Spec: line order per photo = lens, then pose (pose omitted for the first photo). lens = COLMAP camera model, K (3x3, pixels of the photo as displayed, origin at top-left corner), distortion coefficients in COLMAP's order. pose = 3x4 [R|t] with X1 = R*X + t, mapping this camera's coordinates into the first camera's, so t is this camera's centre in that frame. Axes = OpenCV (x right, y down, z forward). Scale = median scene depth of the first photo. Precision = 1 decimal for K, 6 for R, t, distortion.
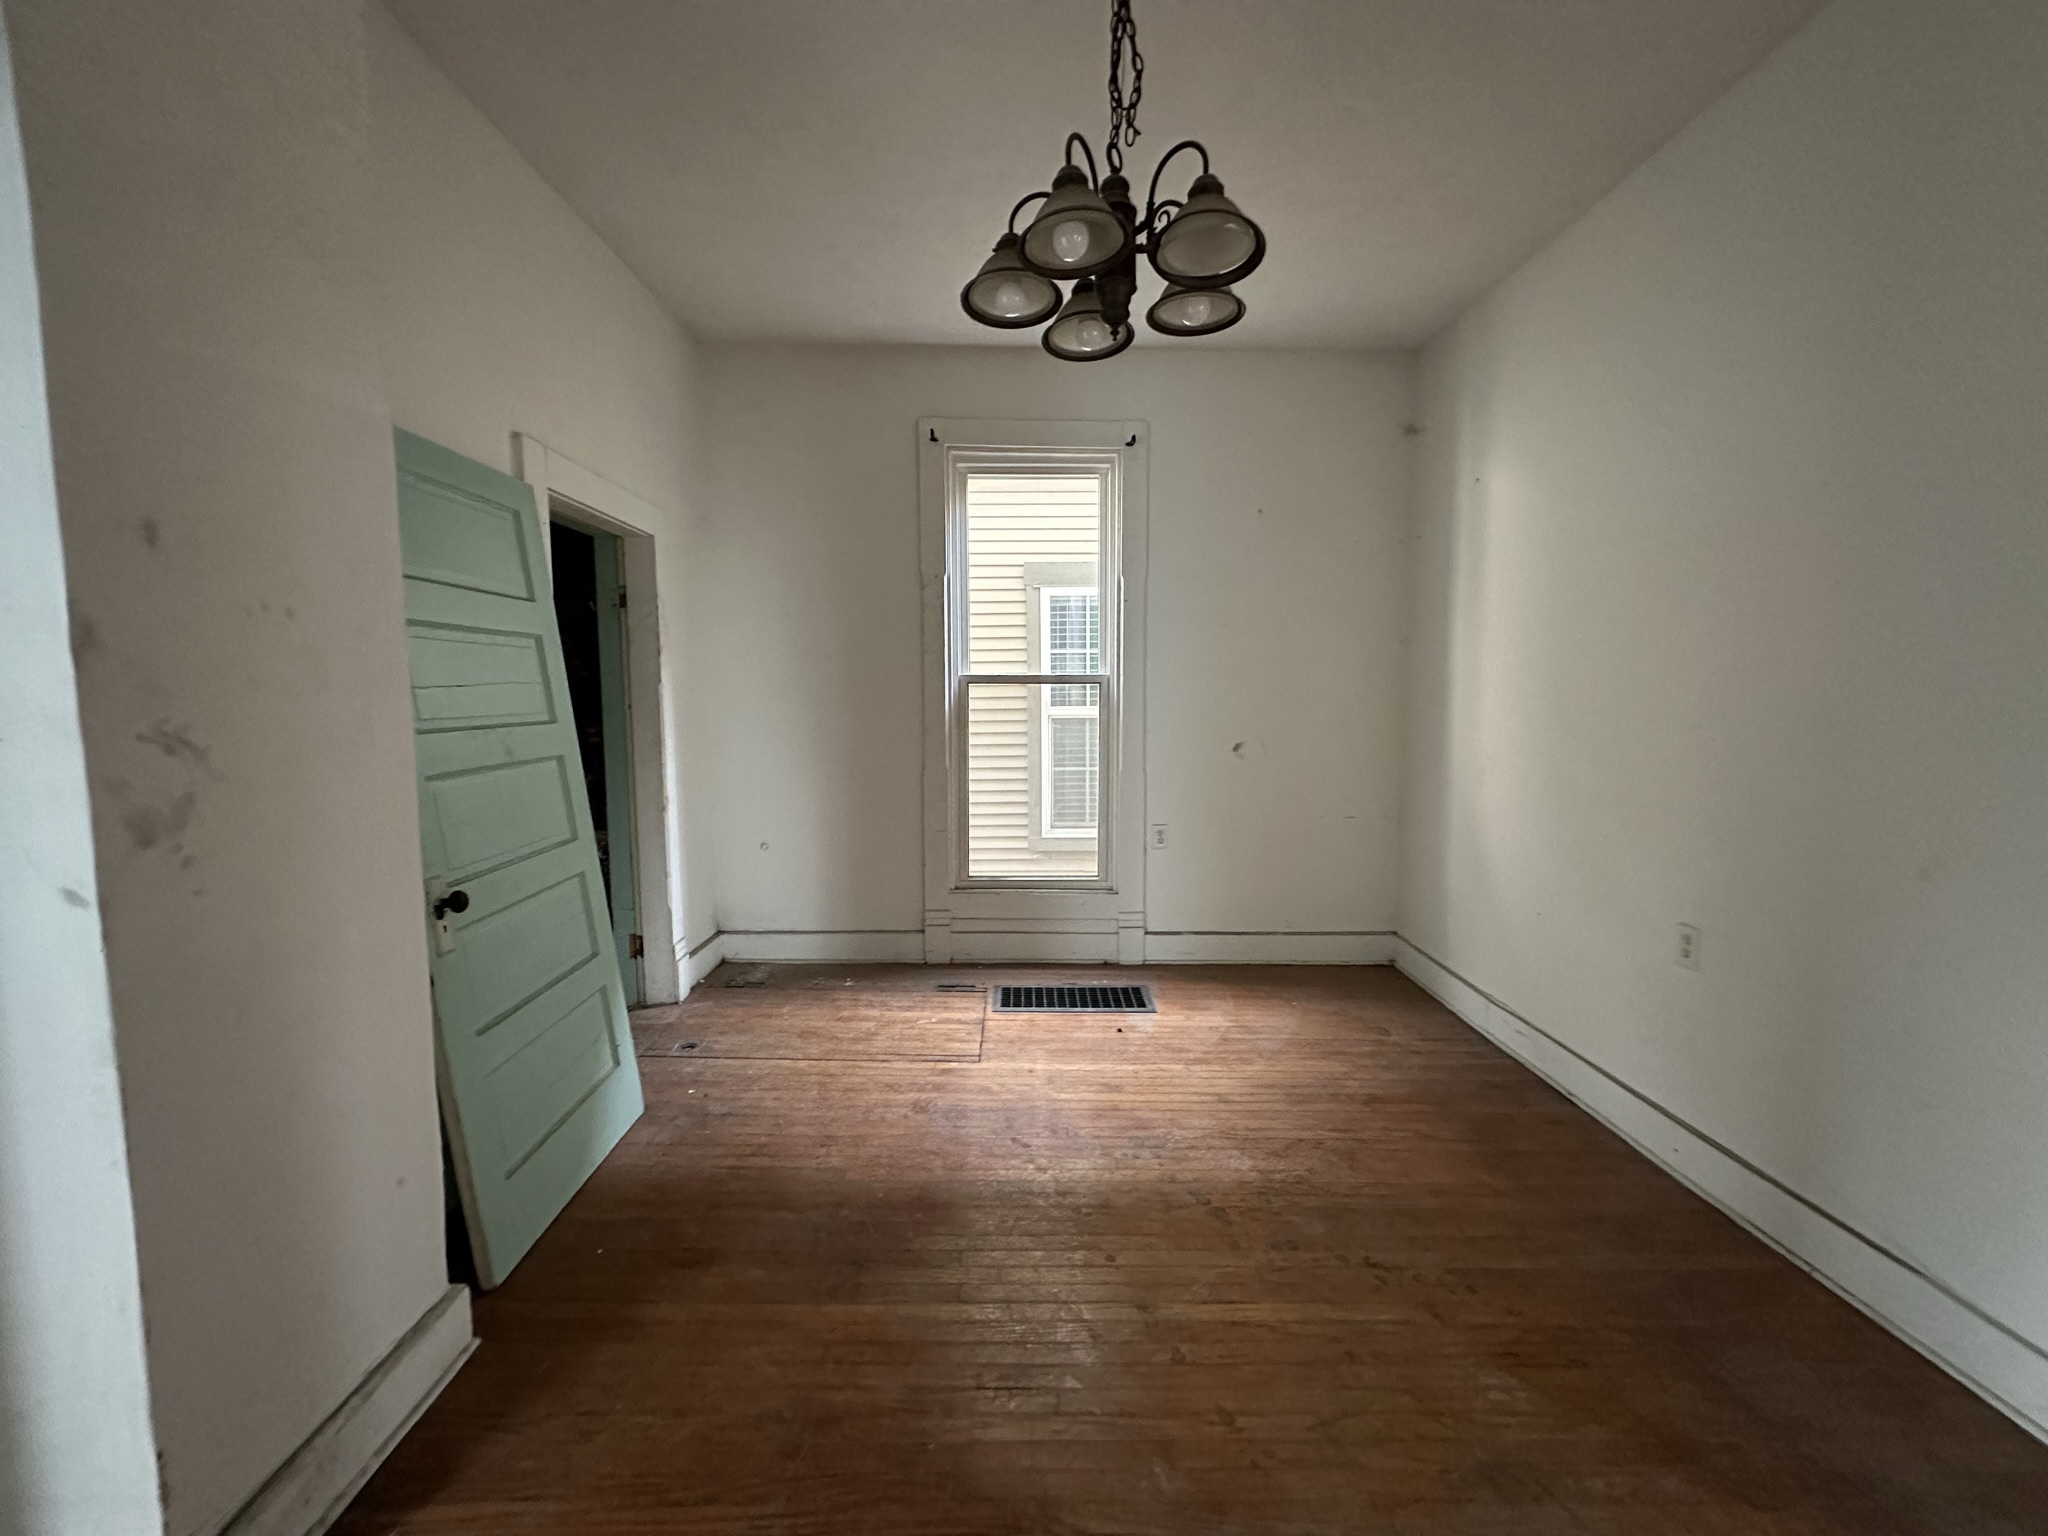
lens RADIAL K [[814.5, 0, 1019.3], [0, 814.5, 769.7], [0, 0, 1]] dist [-0.002708, -0.000385]
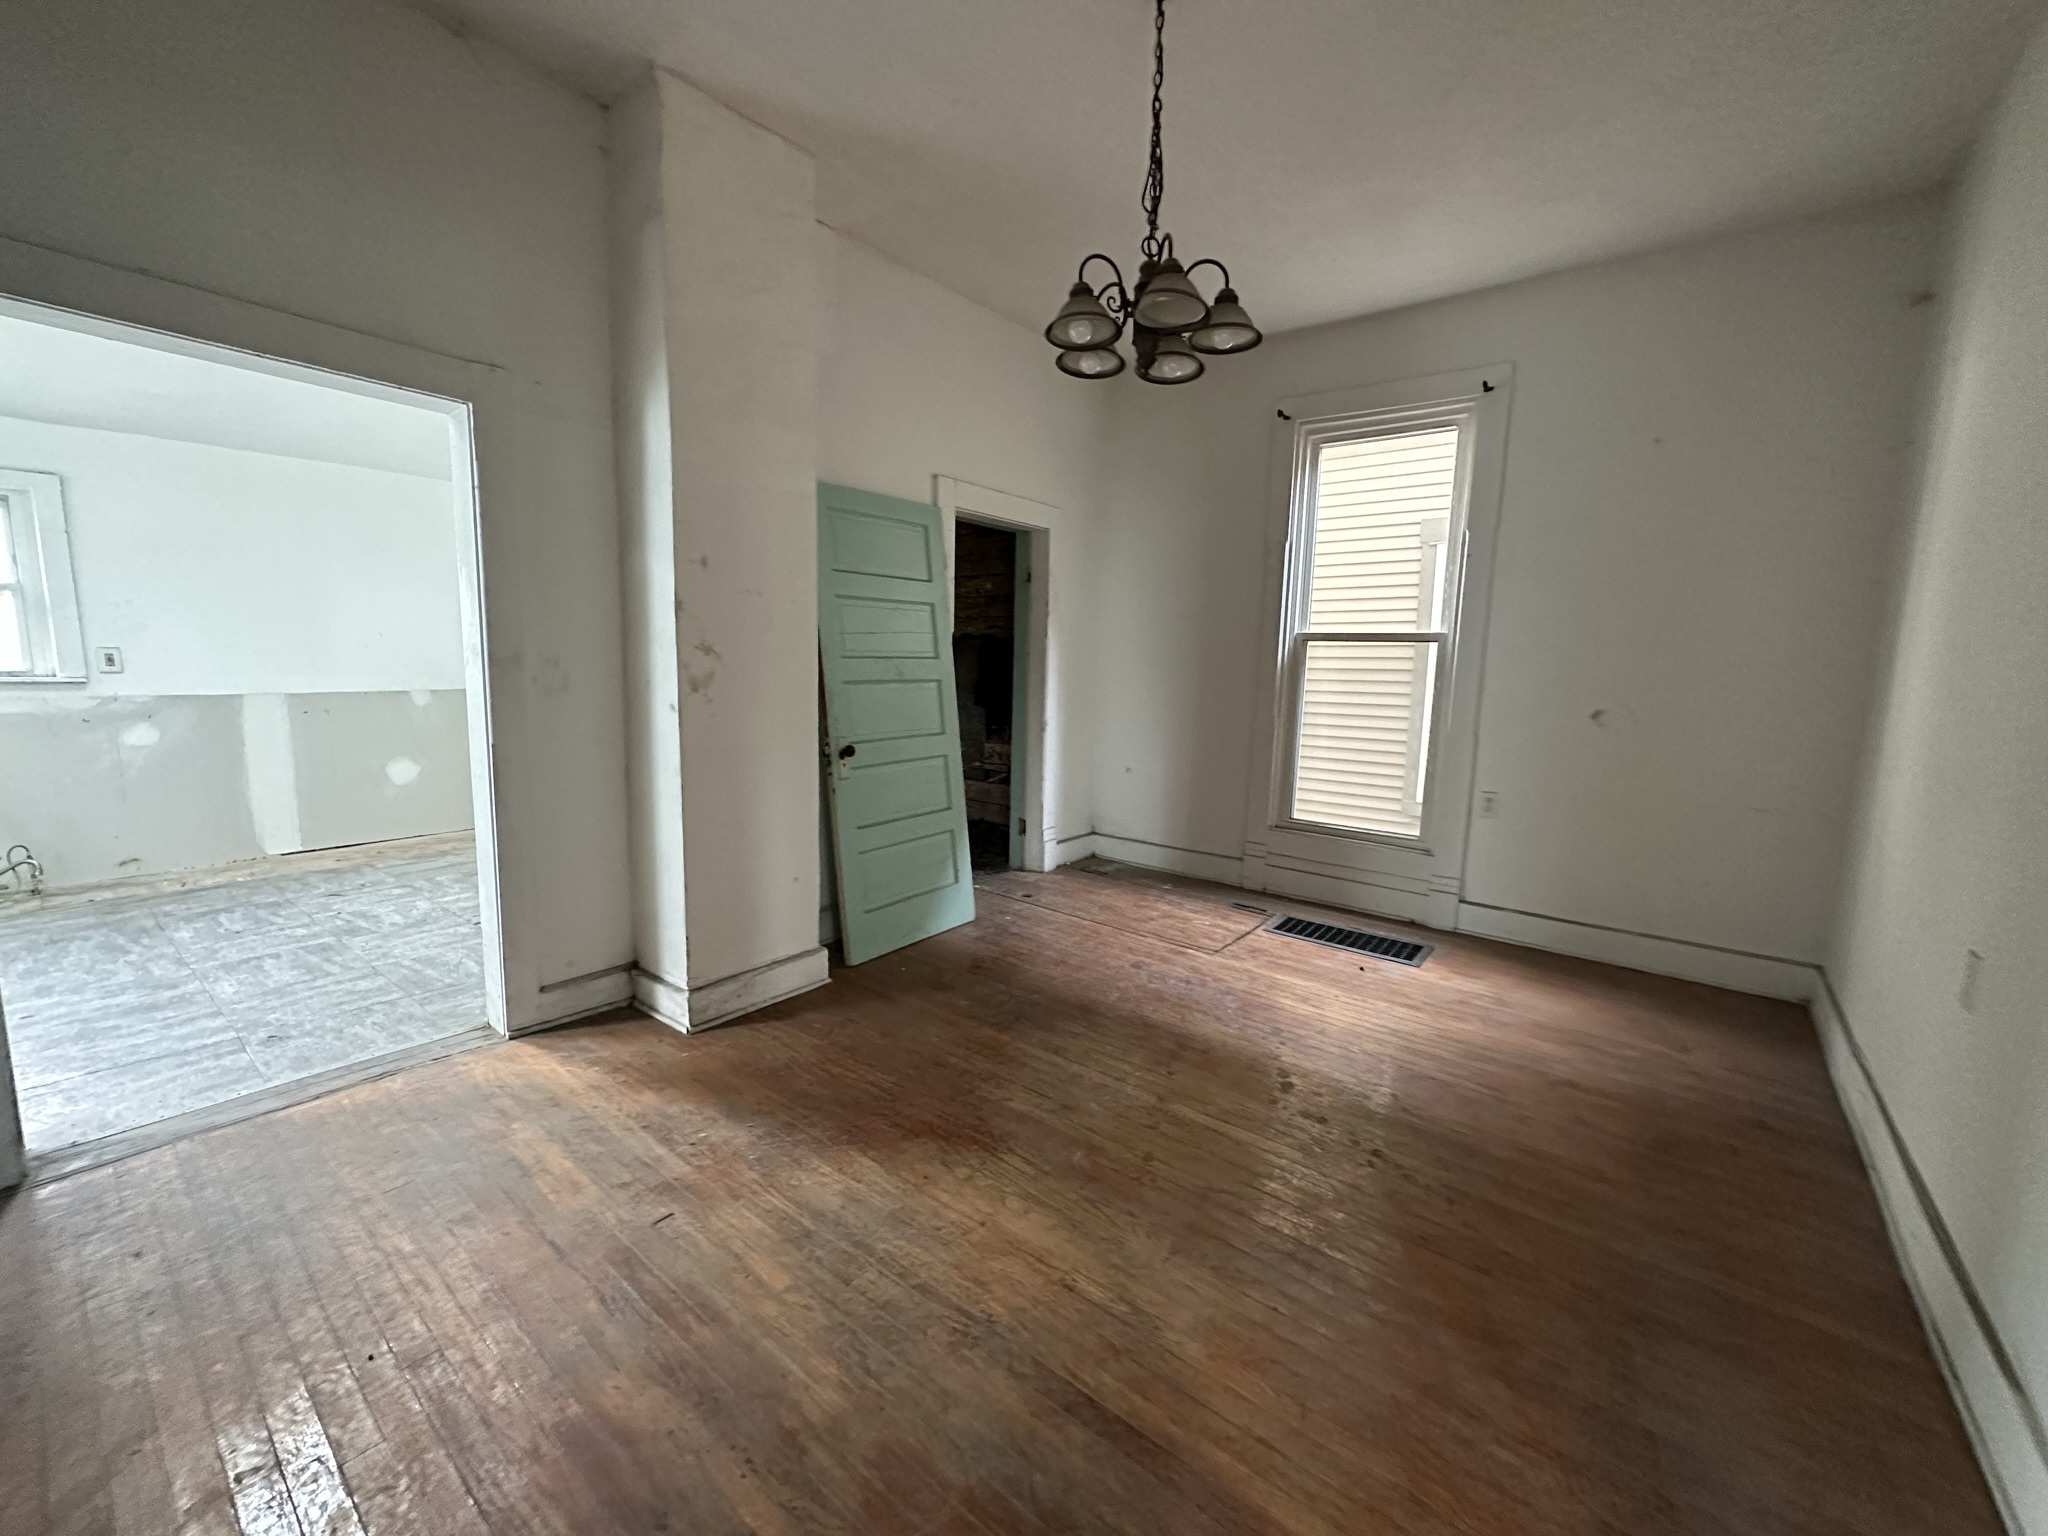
lens RADIAL K [[814.5, 0, 1019.3], [0, 814.5, 769.7], [0, 0, 1]] dist [-0.002708, -0.000385]
pose [[0.779315, 0.104765, -0.617812, 0.367737], [-0.080781, 0.994495, 0.066742, 0.025560], [0.621403, -0.002105, 0.783488, -0.095979]]
